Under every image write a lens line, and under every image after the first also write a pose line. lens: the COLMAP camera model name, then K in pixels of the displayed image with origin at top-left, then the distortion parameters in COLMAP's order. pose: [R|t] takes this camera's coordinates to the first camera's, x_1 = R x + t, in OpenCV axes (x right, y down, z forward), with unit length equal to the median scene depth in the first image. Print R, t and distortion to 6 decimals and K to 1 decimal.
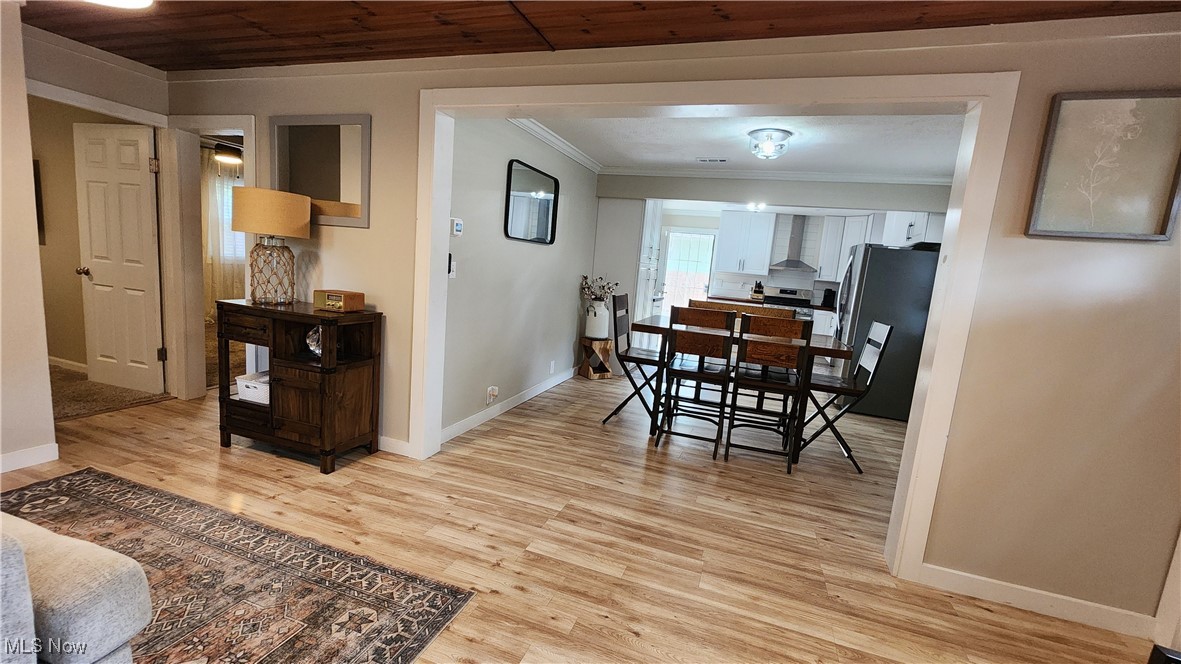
lens RADIAL K [[494.2, 0, 592.7], [0, 494.2, 334.6], [0, 0, 1]] dist [0.002119, 0.000202]
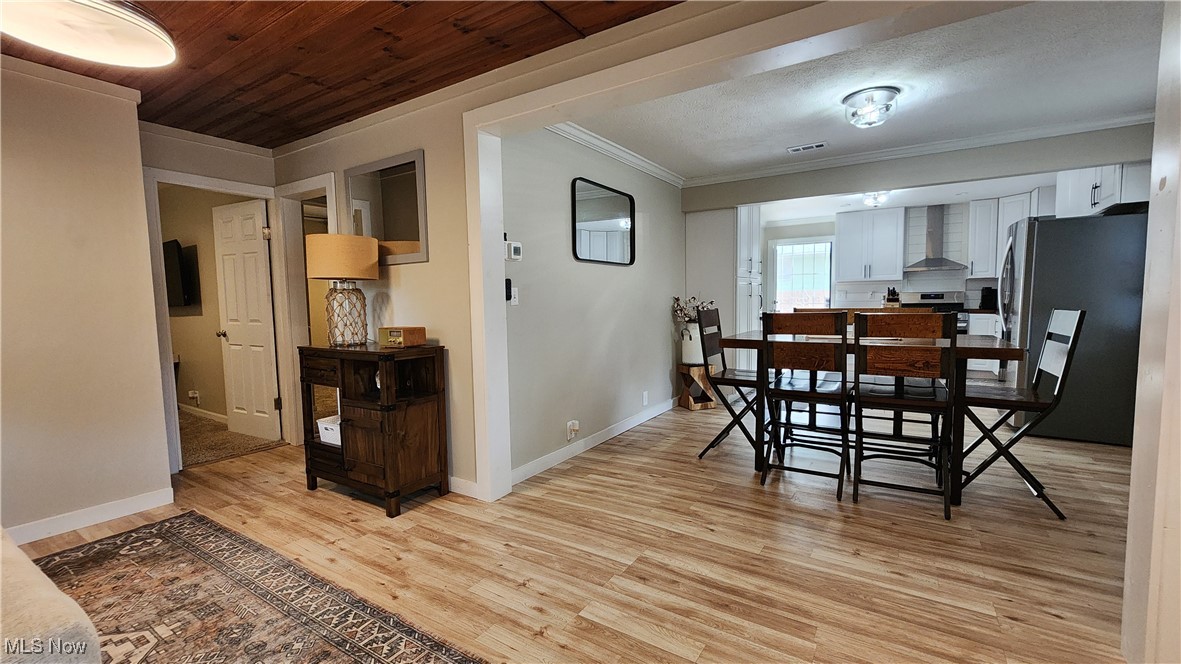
lens RADIAL K [[494.2, 0, 592.7], [0, 494.2, 334.6], [0, 0, 1]] dist [0.002119, 0.000202]
pose [[0.967636, -0.084277, -0.237860, 0.084980], [0.065343, 0.994115, -0.086406, 0.035440], [0.243742, 0.068067, 0.967449, 0.135053]]
